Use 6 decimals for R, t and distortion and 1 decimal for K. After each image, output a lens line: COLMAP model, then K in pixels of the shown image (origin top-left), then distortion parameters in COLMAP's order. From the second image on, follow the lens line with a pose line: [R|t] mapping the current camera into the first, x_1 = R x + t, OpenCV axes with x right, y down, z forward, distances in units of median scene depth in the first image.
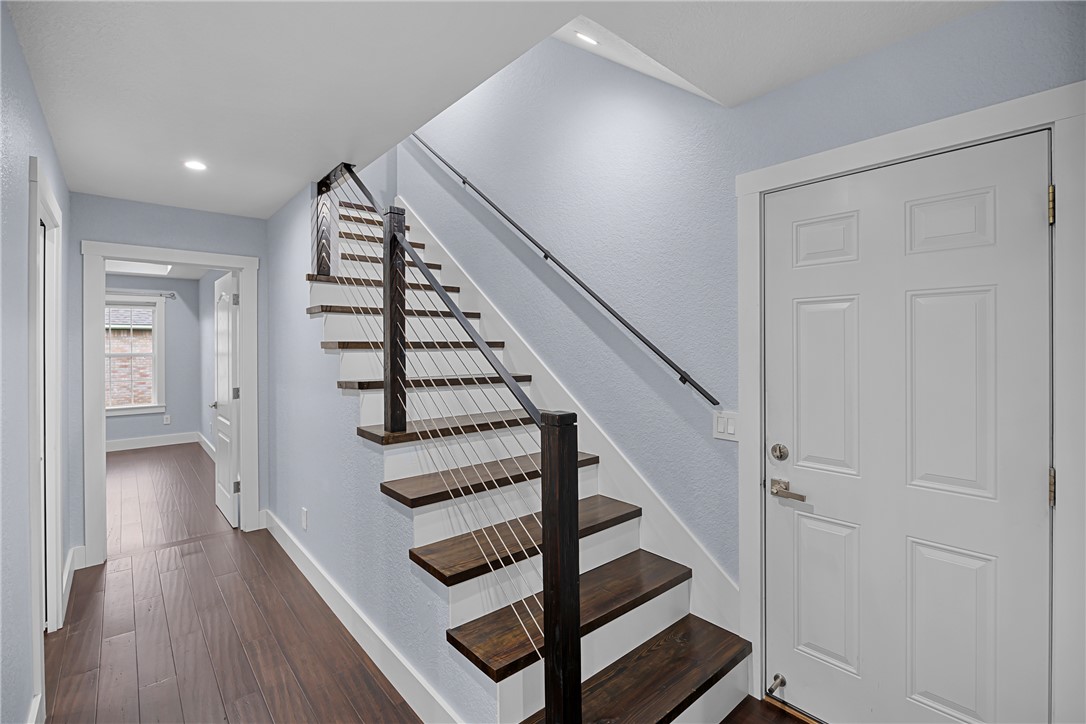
lens RADIAL K [[480.7, 0, 548.0], [0, 480.7, 360.4], [0, 0, 1]] dist [-0.004889, -0.000355]
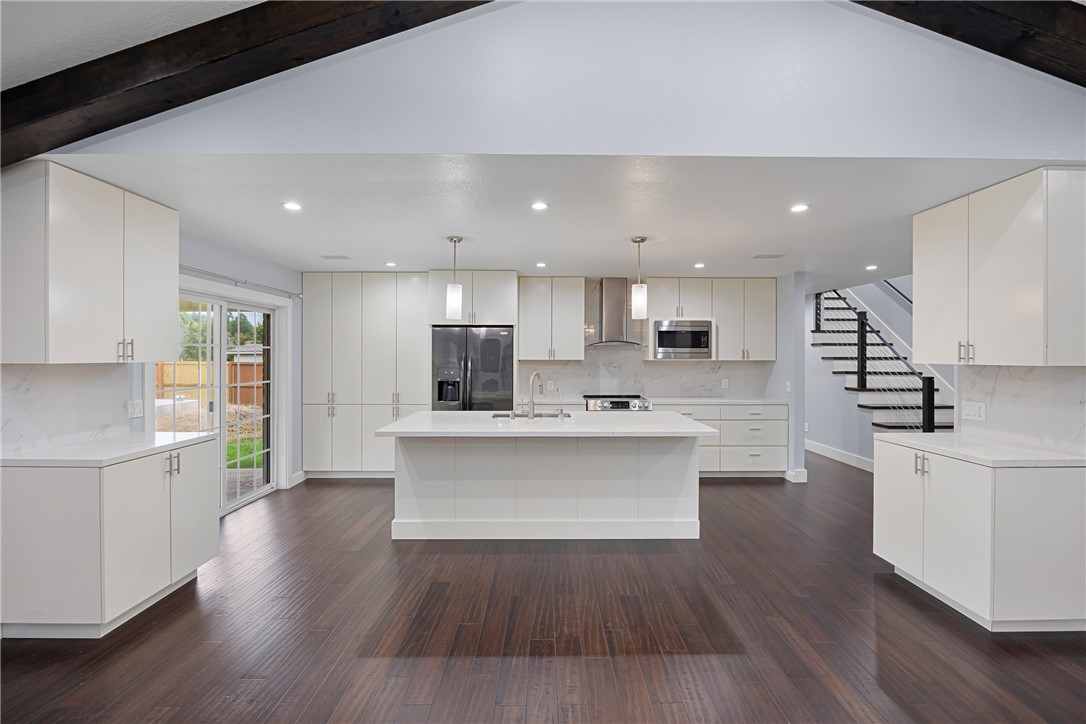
lens RADIAL K [[480.7, 0, 533.0], [0, 480.7, 360.1], [0, 0, 1]] dist [-0.004889, -0.000355]
pose [[0.743303, 0.006449, -0.668923, 0.145663], [-0.003790, 0.999978, 0.005429, -0.034272], [0.668944, -0.001500, 0.743312, -2.521734]]
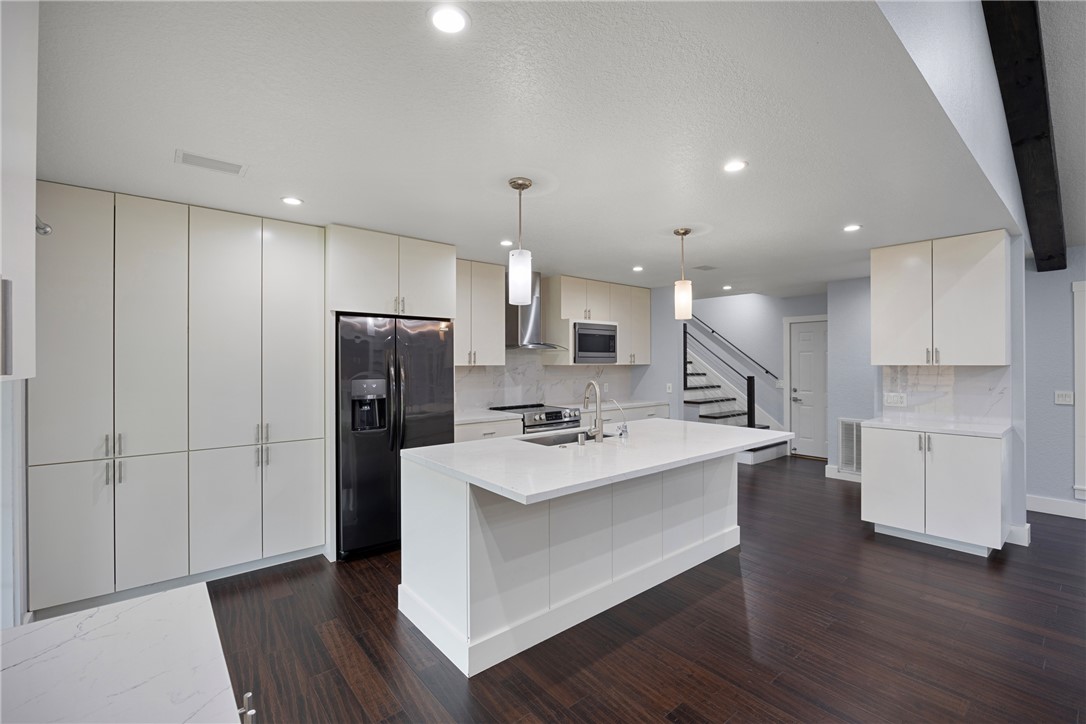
lens RADIAL K [[480.7, 0, 539.2], [0, 480.7, 364.0], [0, 0, 1]] dist [-0.004889, -0.000355]
pose [[0.999488, -0.002529, -0.031883, -1.271062], [0.002536, 0.999997, 0.000172, -0.027479], [0.031883, -0.000253, 0.999492, -2.570169]]
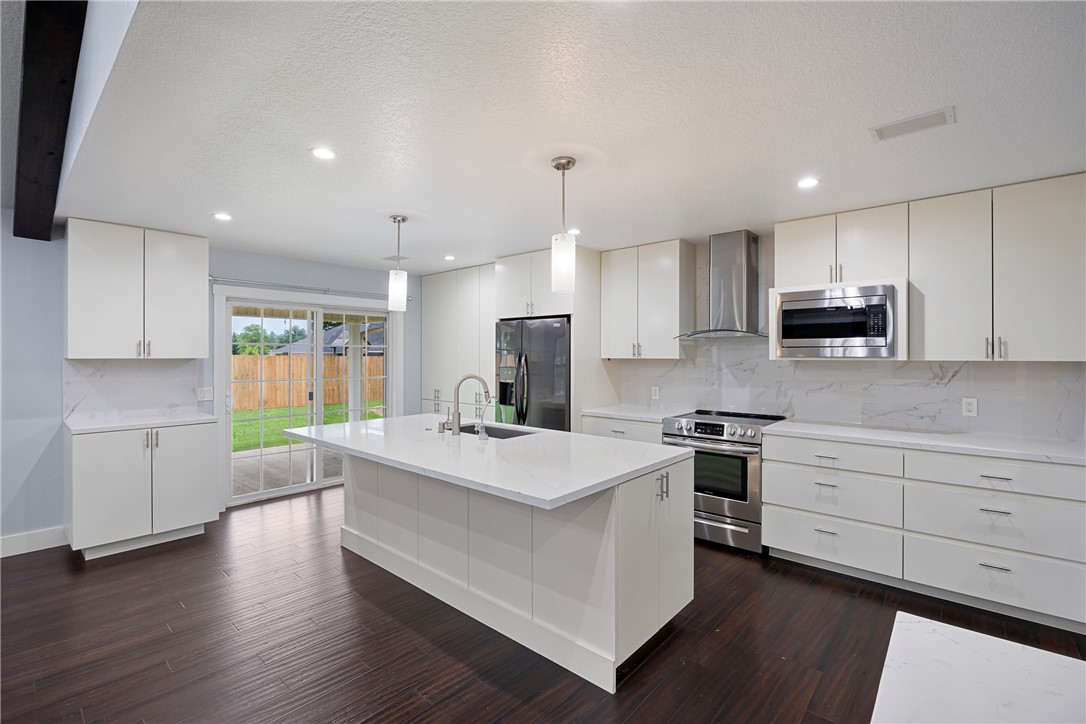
lens RADIAL K [[480.7, 0, 528.3], [0, 480.7, 356.4], [0, 0, 1]] dist [-0.004889, -0.000355]
pose [[0.120448, 0.003767, -0.992712, 0.340288], [-0.003599, 0.999988, 0.003358, -0.035039], [0.992713, 0.003169, 0.120460, -1.068604]]
